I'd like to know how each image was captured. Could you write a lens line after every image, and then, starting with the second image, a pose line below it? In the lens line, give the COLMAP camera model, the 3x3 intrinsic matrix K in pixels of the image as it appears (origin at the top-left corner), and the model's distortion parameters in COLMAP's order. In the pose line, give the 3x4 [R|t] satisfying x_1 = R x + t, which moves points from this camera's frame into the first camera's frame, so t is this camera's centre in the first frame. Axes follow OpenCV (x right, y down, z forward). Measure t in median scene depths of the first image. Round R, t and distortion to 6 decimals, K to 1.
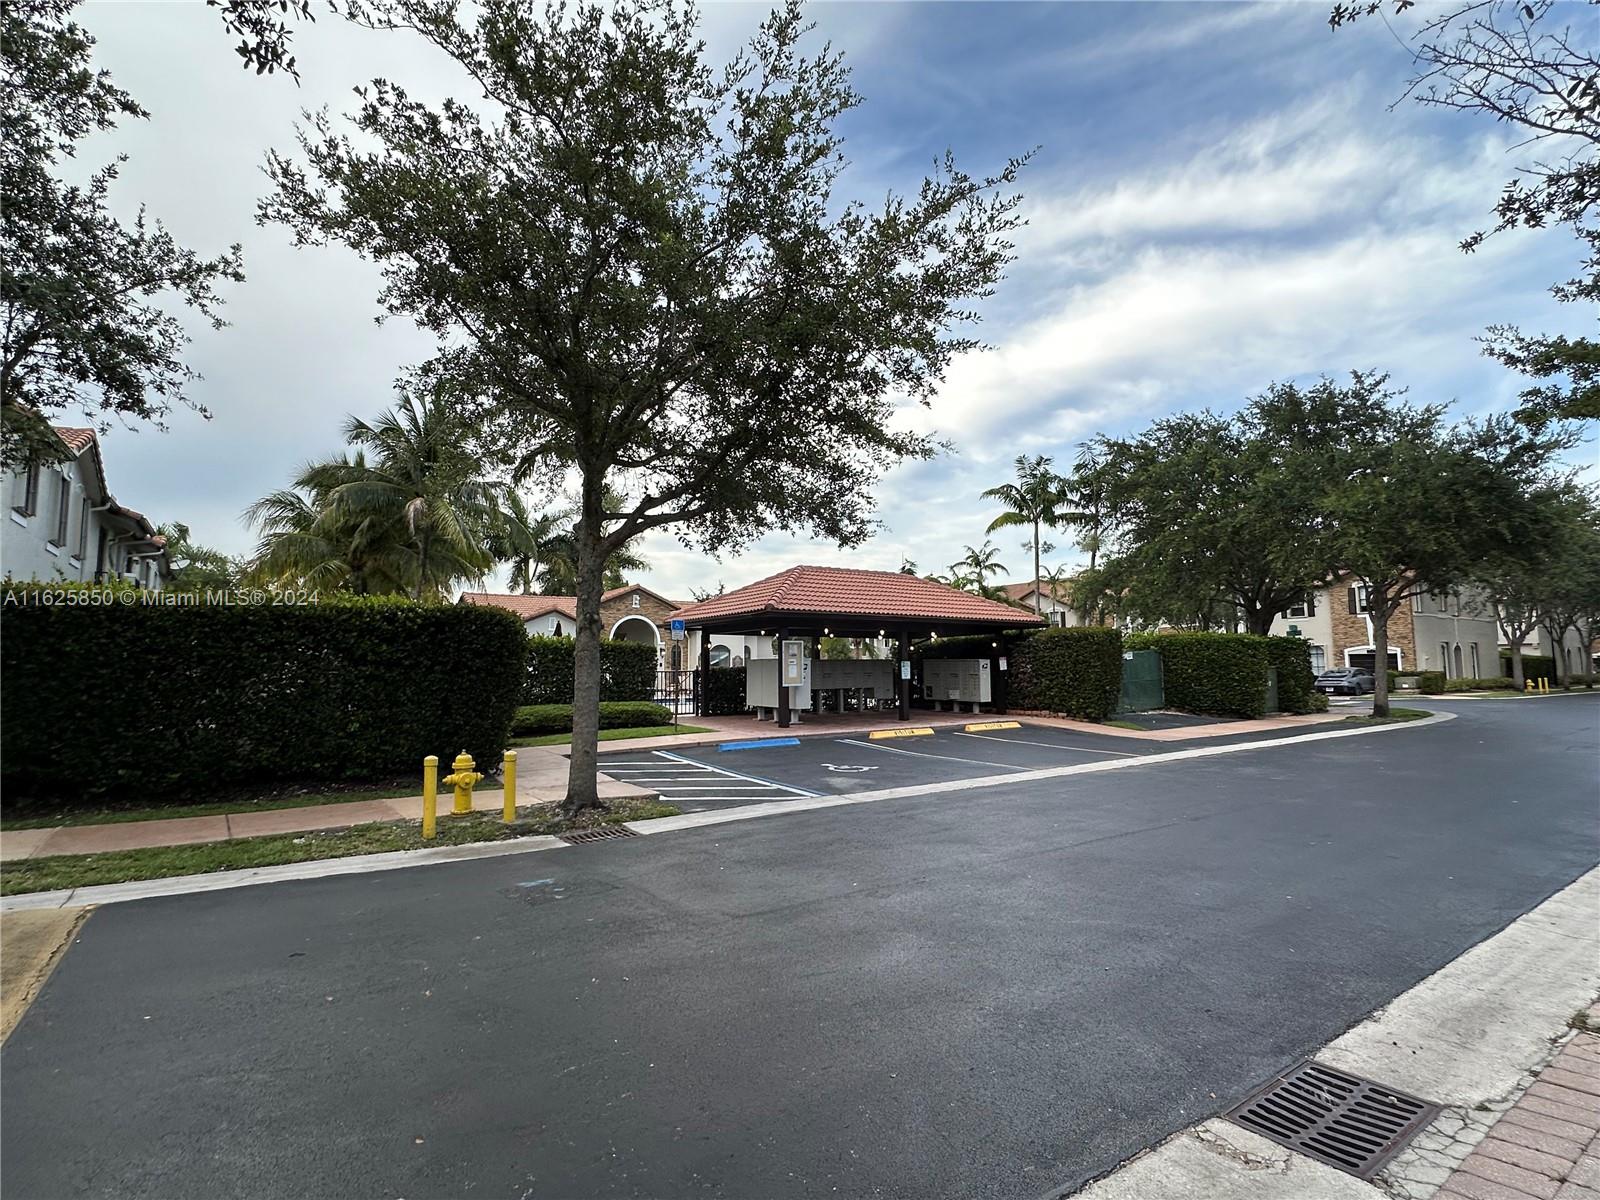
lens RADIAL K [[780.2, 0, 809.9], [0, 780.2, 610.1], [0, 0, 1]] dist [0.006317, 0.000792]
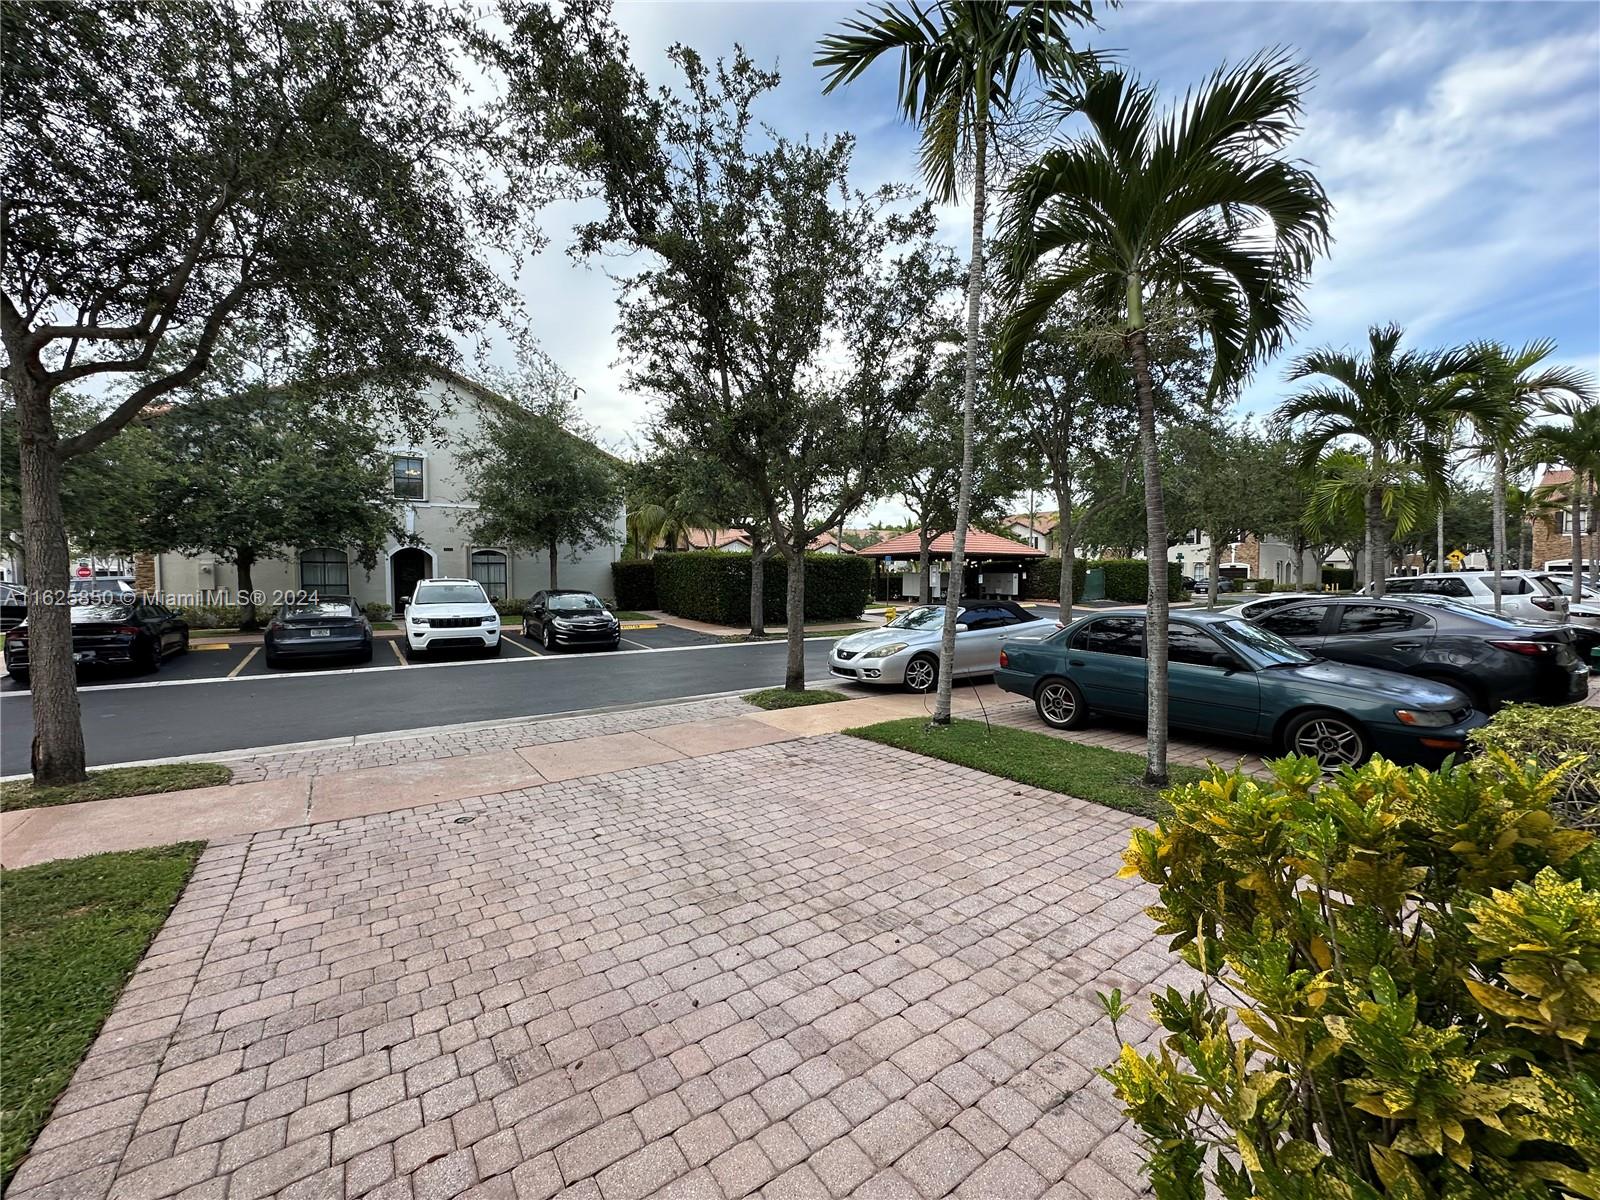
lens RADIAL K [[638.5, 0, 806.1], [0, 638.5, 598.1], [0, 0, 1]] dist [-0.006225, 0.001220]
pose [[0.999918, 0.011130, 0.006412, -0.275490], [-0.011840, 0.992203, 0.124066, -0.059385], [-0.004981, -0.124131, 0.992253, -0.519971]]
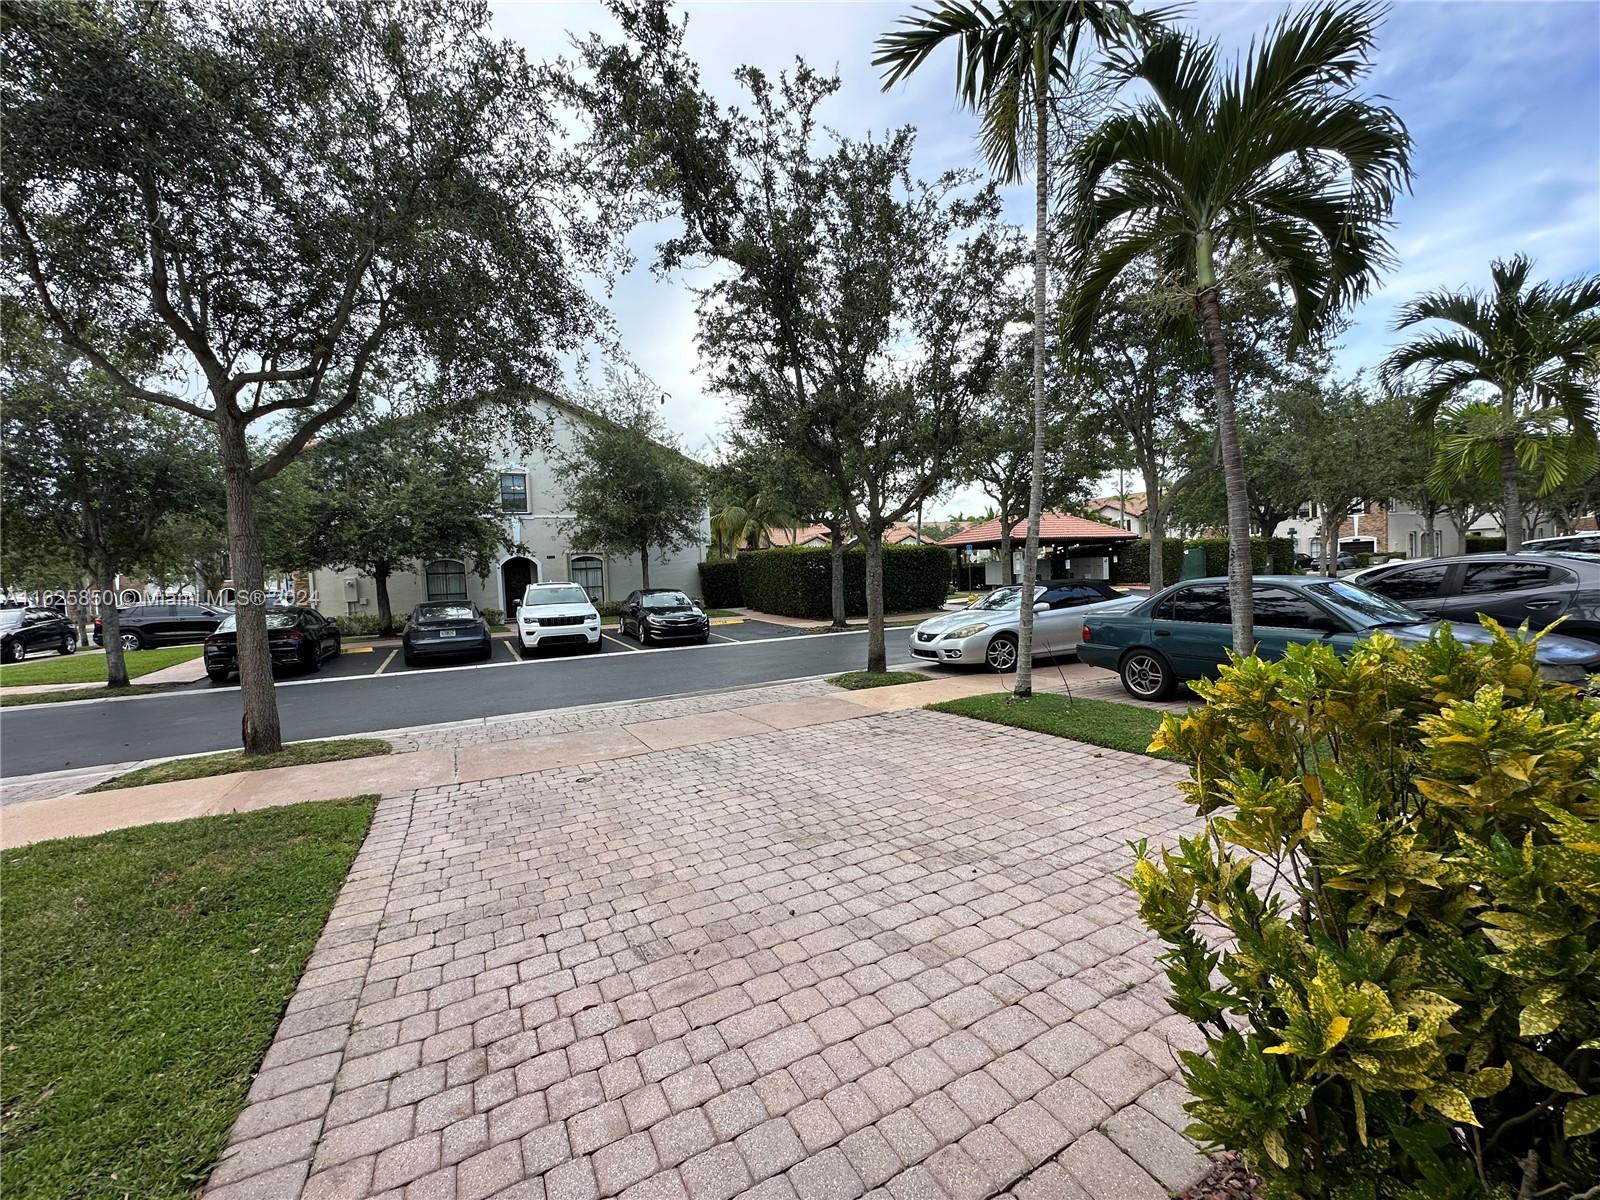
lens RADIAL K [[638.5, 0, 805.5], [0, 638.5, 597.7], [0, 0, 1]] dist [-0.006225, 0.001220]
pose [[0.992167, -0.025070, -0.122381, -0.273188], [0.040293, 0.991520, 0.123552, -0.051632], [0.118245, -0.127515, 0.984763, -0.538061]]
